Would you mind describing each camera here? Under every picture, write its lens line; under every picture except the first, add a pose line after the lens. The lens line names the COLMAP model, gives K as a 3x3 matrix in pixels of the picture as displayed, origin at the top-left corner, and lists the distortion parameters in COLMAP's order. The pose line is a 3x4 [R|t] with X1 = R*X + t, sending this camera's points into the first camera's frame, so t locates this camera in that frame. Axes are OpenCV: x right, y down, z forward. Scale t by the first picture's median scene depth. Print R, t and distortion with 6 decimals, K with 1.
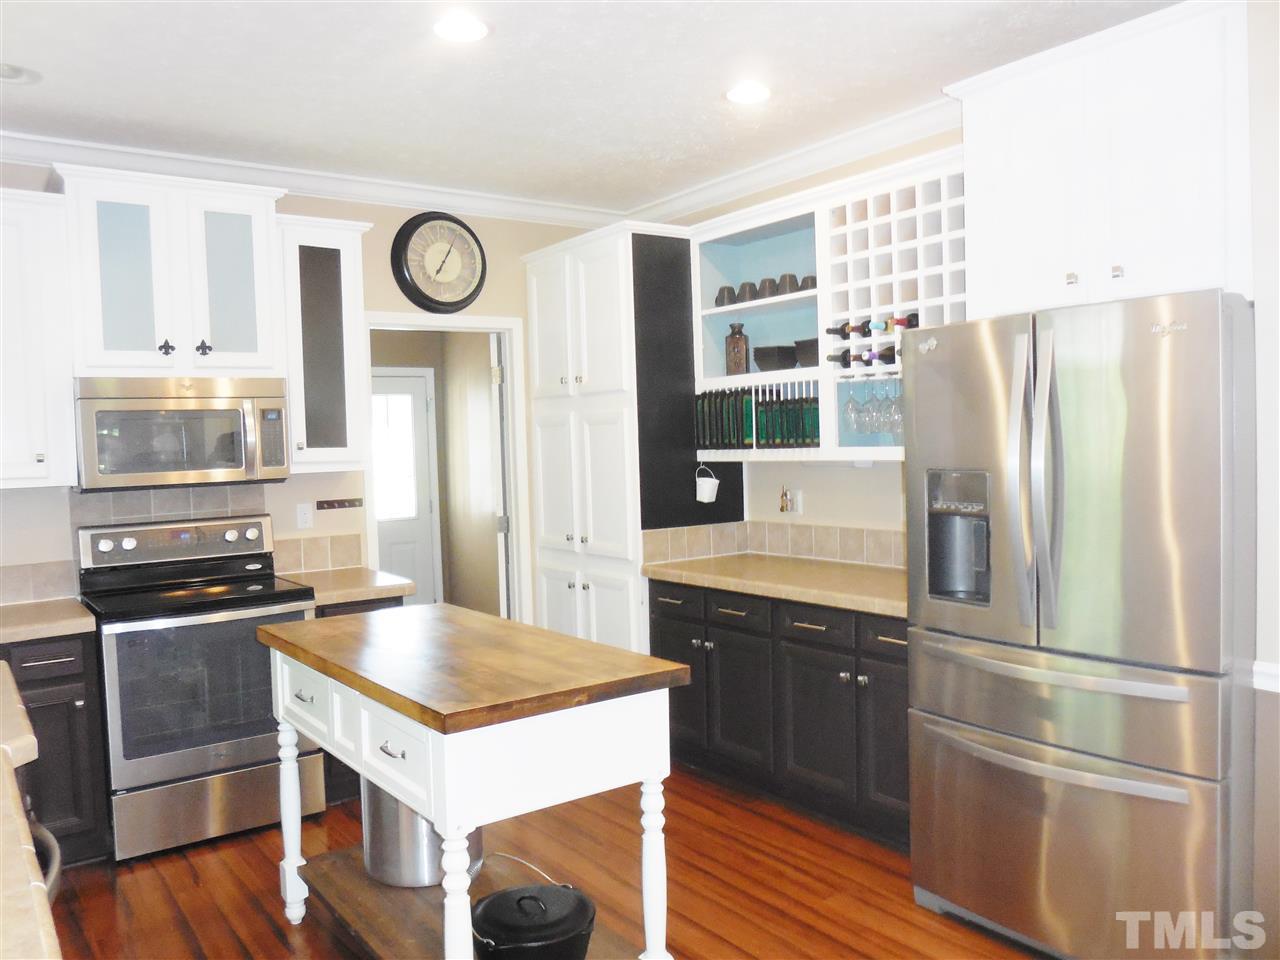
lens RADIAL K [[980.4, 0, 645.7], [0, 980.4, 478.7], [0, 0, 1]] dist [-0.078580, 0.054464]
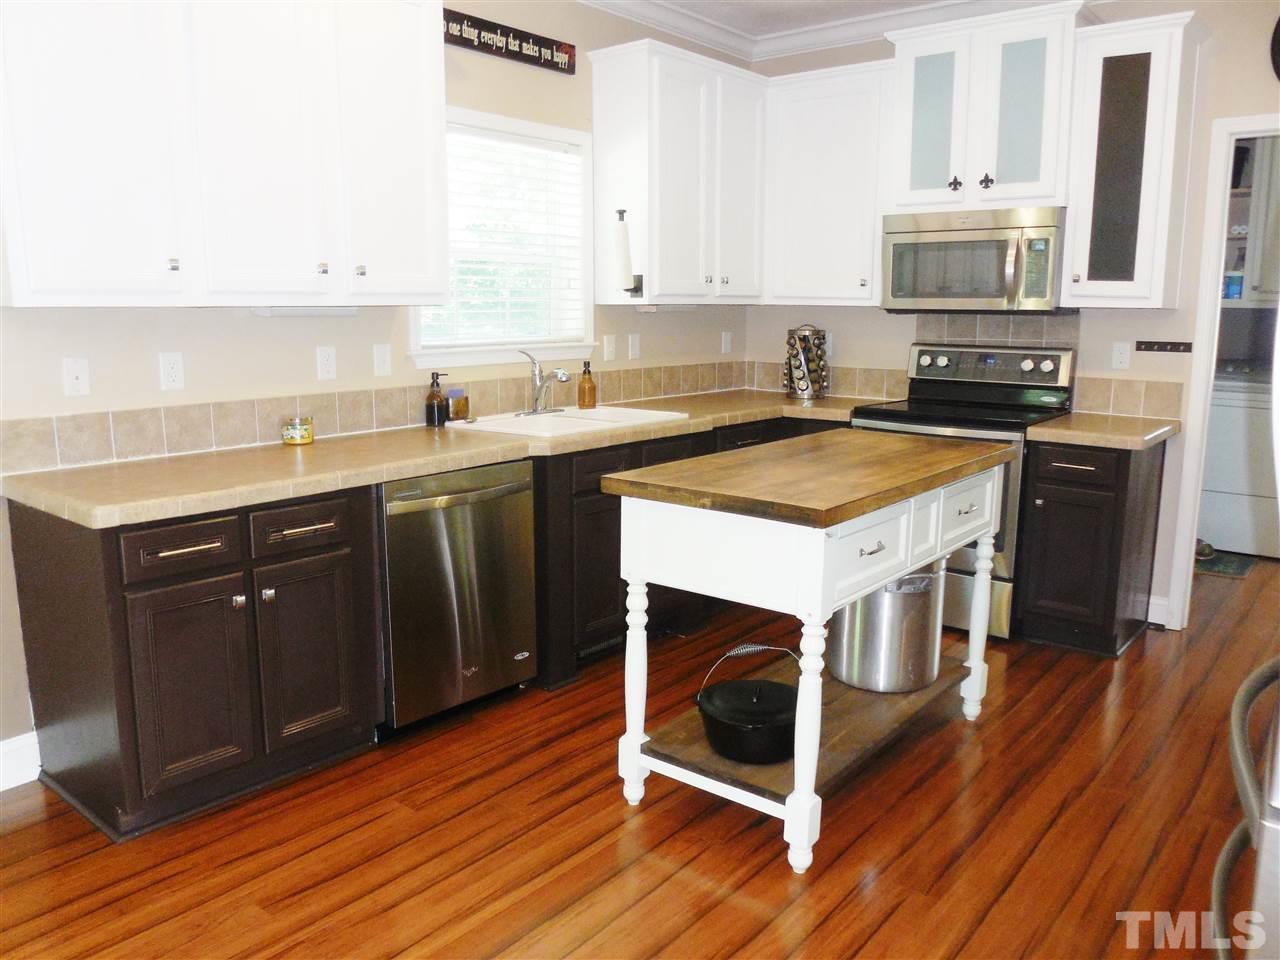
lens RADIAL K [[980.4, 0, 645.7], [0, 980.4, 478.7], [0, 0, 1]] dist [-0.078580, 0.054464]
pose [[0.249787, 0.203383, -0.946700, 0.501404], [-0.051203, 0.979099, 0.196833, -0.005815], [0.966946, -0.000693, 0.254980, 0.361254]]
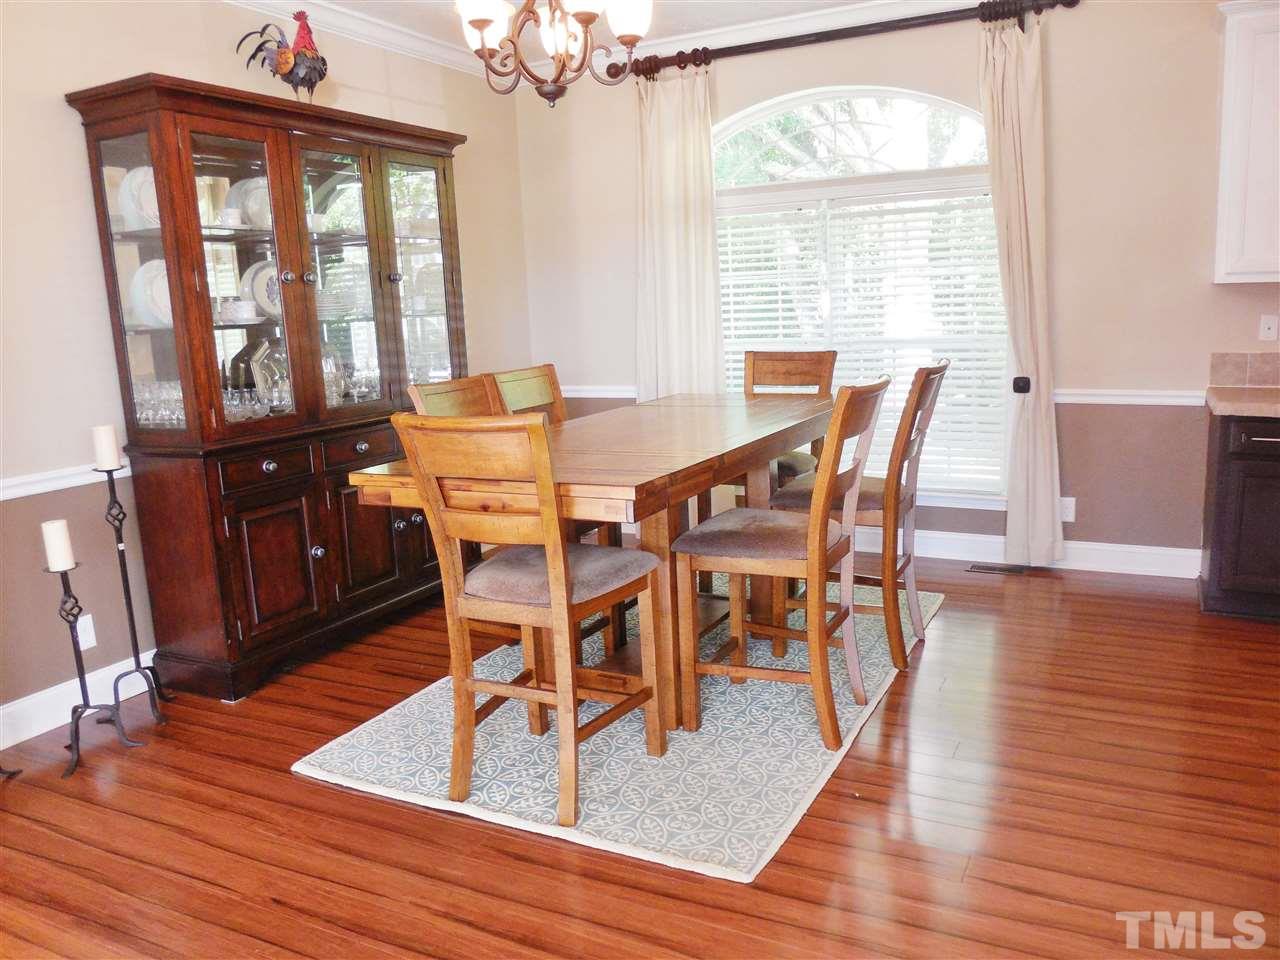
lens RADIAL K [[980.4, 0, 645.7], [0, 980.4, 478.7], [0, 0, 1]] dist [-0.078580, 0.054464]
pose [[-0.892113, 0.145025, -0.427905, 0.818919], [0.051600, 0.973591, 0.222391, -0.028419], [0.448857, 0.176319, -0.876036, 0.790429]]
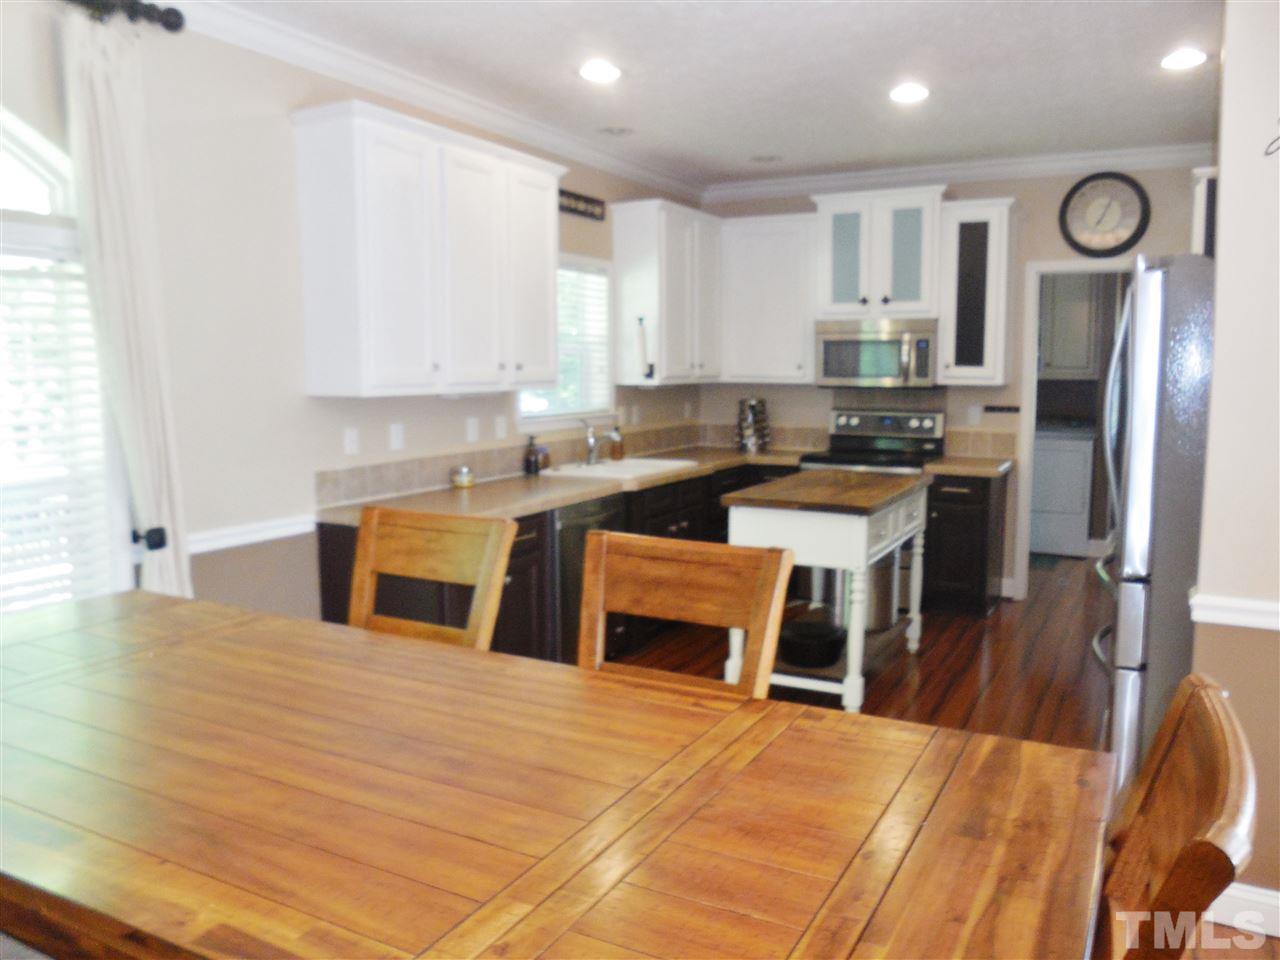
lens RADIAL K [[980.4, 0, 645.7], [0, 980.4, 478.7], [0, 0, 1]] dist [-0.078580, 0.054464]
pose [[0.434350, 0.133606, -0.890780, 0.790114], [-0.049173, 0.990981, 0.124658, -0.025395], [0.899401, -0.010343, 0.437002, -0.036642]]
